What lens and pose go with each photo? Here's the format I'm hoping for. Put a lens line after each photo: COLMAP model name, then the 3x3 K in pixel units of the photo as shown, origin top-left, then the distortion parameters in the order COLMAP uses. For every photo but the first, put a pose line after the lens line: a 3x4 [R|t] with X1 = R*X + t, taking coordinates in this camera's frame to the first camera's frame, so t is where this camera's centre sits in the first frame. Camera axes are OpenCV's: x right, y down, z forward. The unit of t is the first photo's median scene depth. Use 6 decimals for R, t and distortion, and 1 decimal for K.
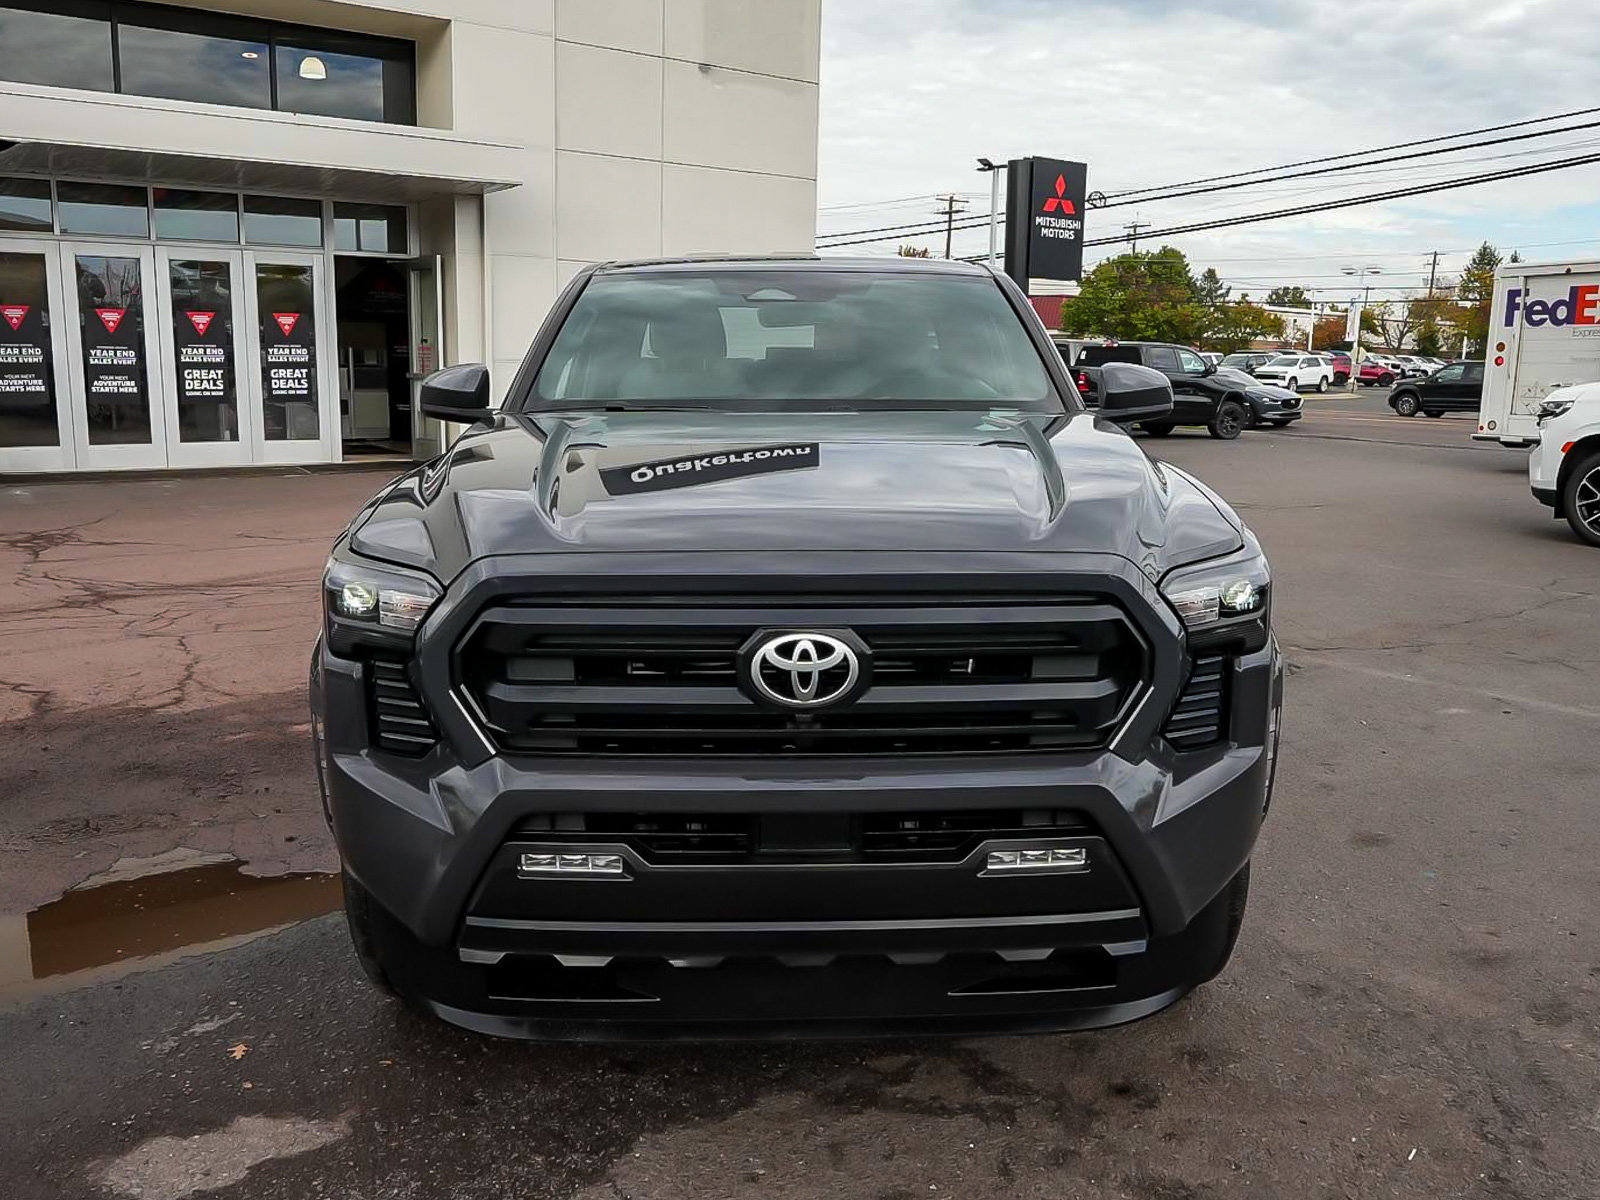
lens RADIAL K [[1299.8, 0, 695.1], [0, 1299.8, 568.7], [0, 0, 1]] dist [-0.045846, 0.008807]
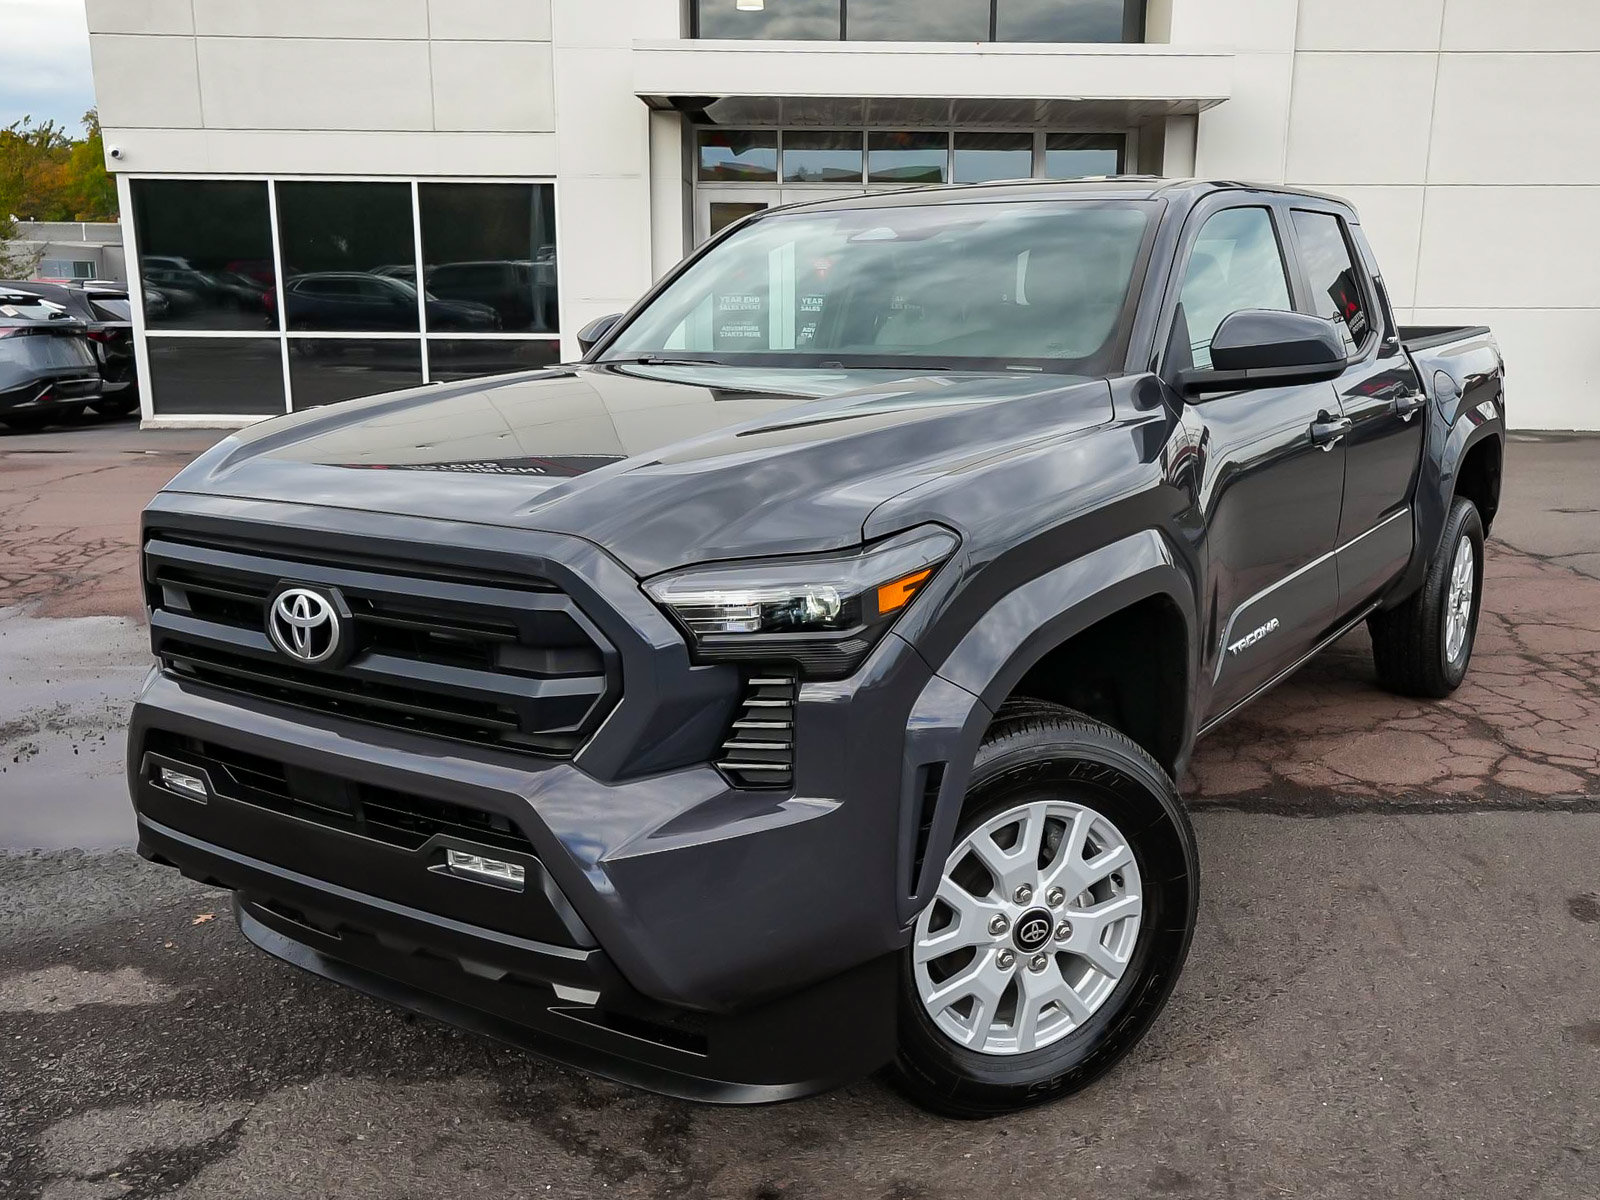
lens RADIAL K [[1426.4, 0, 802.8], [0, 1426.4, 546.1], [0, 0, 1]] dist [0.012268, 0.023783]
pose [[0.837382, 0.086615, -0.539712, 0.647733], [-0.081926, 0.996100, 0.032748, -0.032503], [0.540443, 0.016793, 0.841213, 0.186693]]
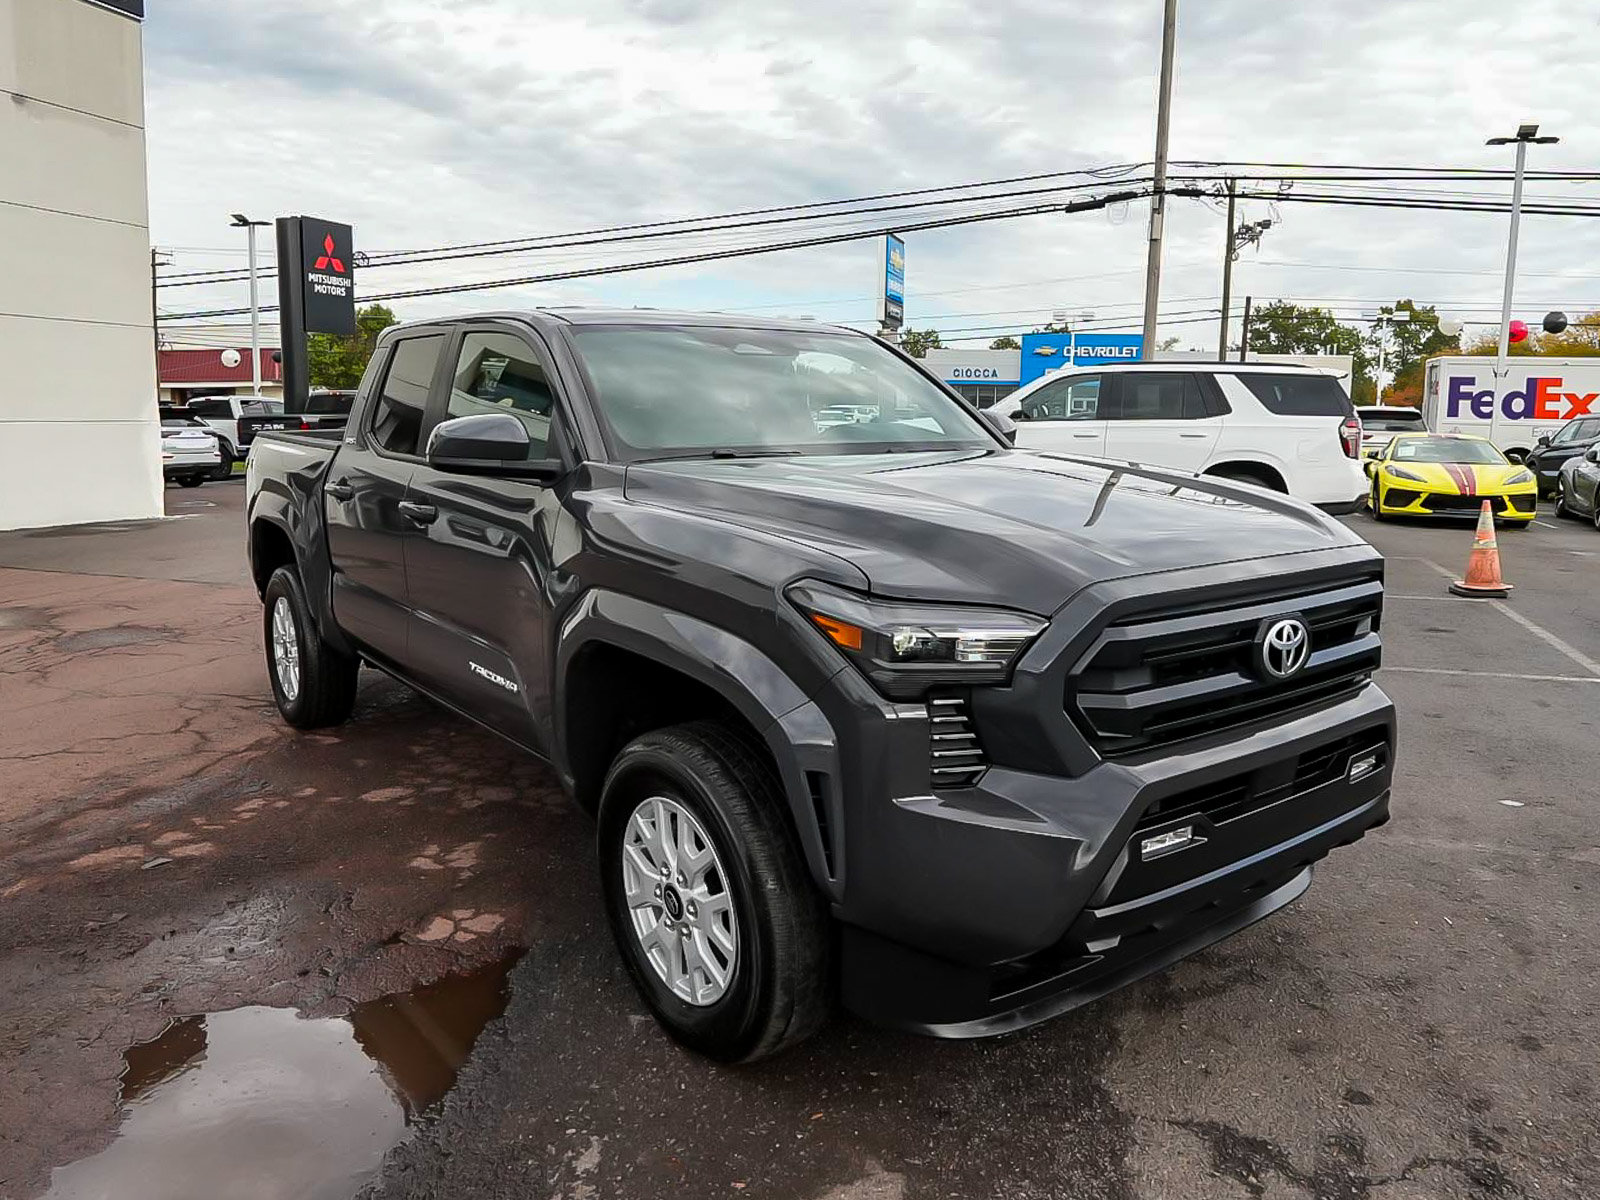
lens RADIAL K [[1241.1, 0, 674.4], [0, 1241.1, 587.6], [0, 0, 1]] dist [-0.066606, 0.029696]
pose [[0.813891, -0.093544, 0.573437, -0.715605], [0.103238, 0.994533, 0.015710, -0.040783], [-0.571772, 0.046414, 0.819099, 0.232103]]
